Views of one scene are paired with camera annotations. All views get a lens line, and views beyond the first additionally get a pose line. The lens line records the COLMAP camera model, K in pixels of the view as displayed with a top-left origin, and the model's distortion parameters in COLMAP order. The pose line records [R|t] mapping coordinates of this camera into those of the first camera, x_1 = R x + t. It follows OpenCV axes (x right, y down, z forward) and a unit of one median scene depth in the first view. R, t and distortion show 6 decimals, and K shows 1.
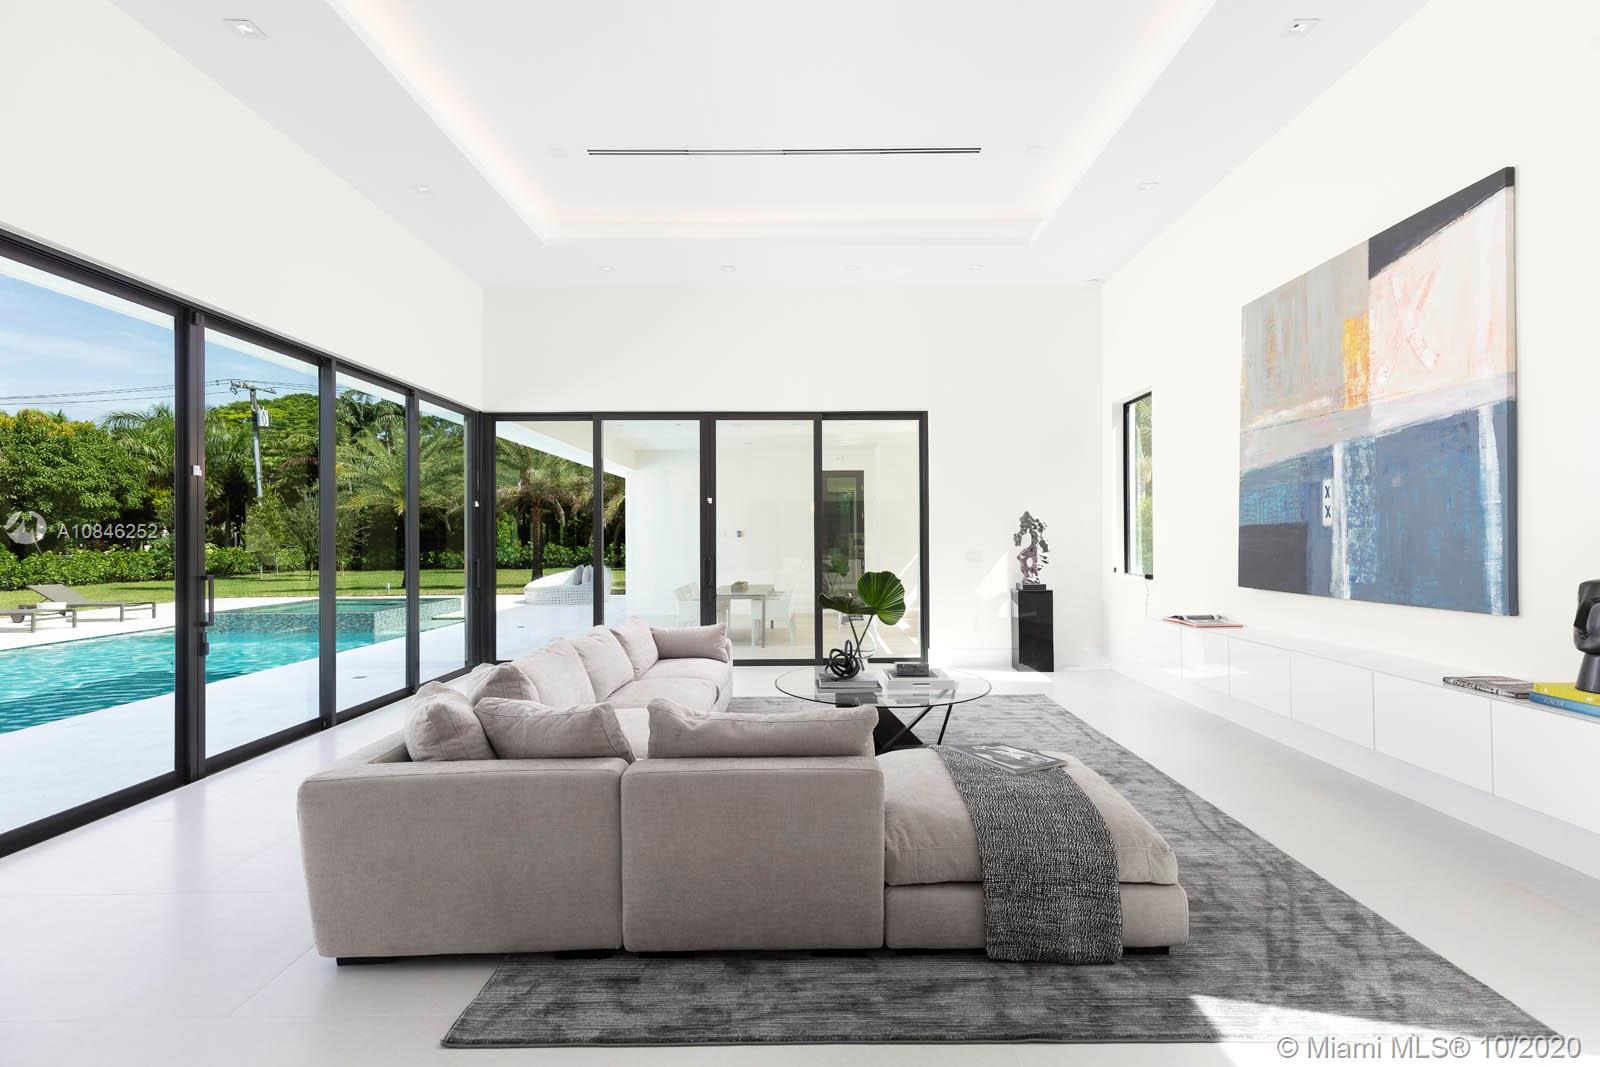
lens RADIAL K [[717.6, 0, 808.8], [0, 717.6, 533.1], [0, 0, 1]] dist [0.018265, -0.000100]
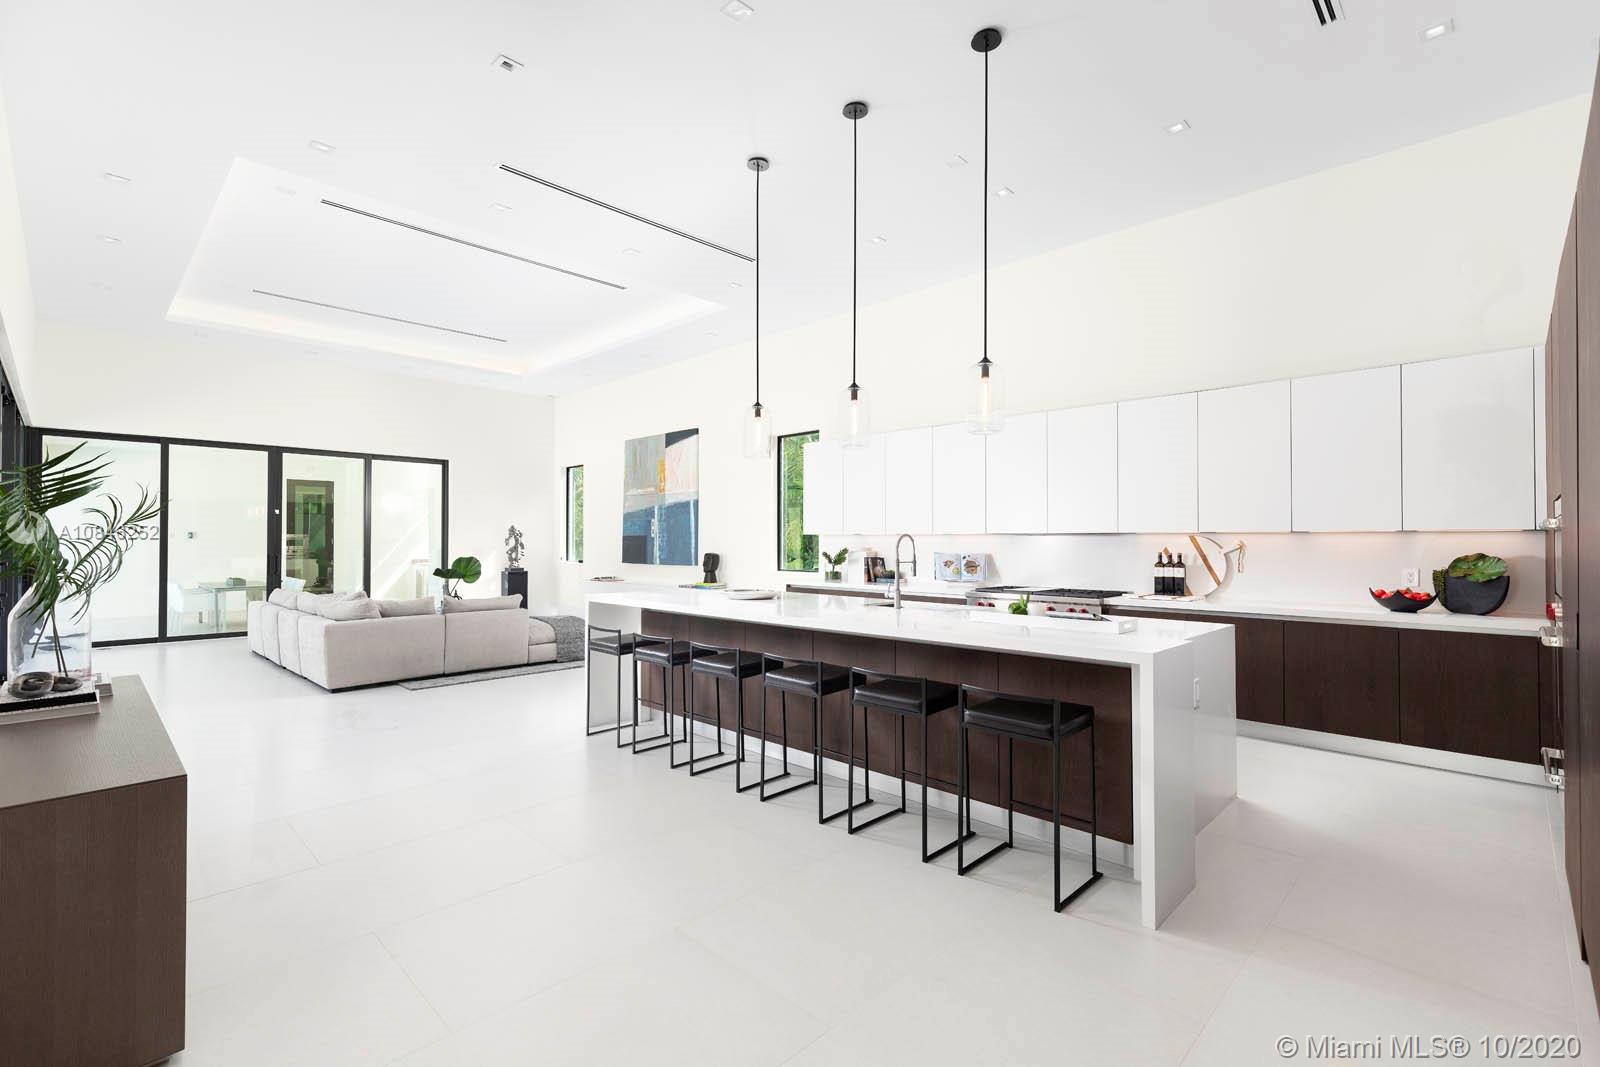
lens RADIAL K [[717.6, 0, 808.8], [0, 717.6, 533.1], [0, 0, 1]] dist [0.018265, -0.000100]
pose [[0.698753, 0.015159, 0.715203, -0.681193], [-0.011294, 0.999885, -0.010158, -0.003799], [-0.715274, -0.000980, 0.698843, -1.111512]]
